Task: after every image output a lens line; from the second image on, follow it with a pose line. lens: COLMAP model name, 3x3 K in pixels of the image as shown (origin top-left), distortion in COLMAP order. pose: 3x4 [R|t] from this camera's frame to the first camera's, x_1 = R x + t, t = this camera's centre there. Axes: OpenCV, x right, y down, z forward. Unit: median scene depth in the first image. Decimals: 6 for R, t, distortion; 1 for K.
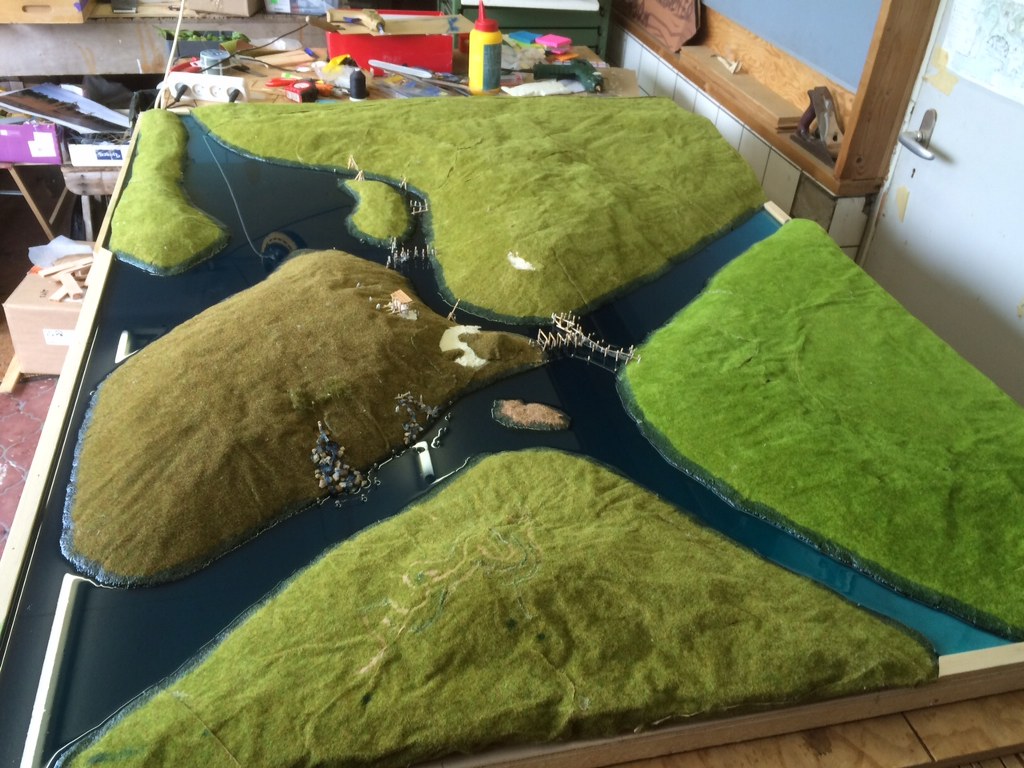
lens RADIAL K [[863.7, 0, 512.0], [0, 863.7, 383.7], [0, 0, 1]] dist [0.046597, -0.008070]
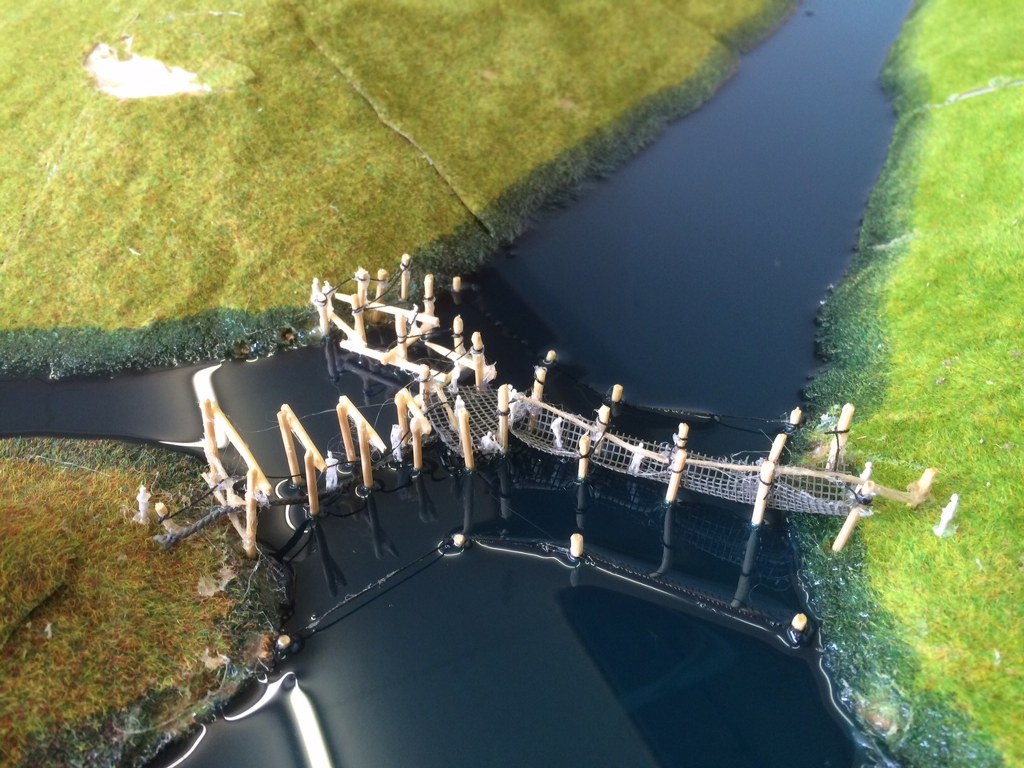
lens RADIAL K [[863.7, 0, 512.0], [0, 863.7, 384.6], [0, 0, 1]] dist [0.046597, -0.008070]
pose [[0.975859, -0.173763, 0.132308, 0.059657], [0.169594, 0.984608, 0.042239, -0.059211], [-0.137611, -0.018781, 0.990308, 0.796902]]
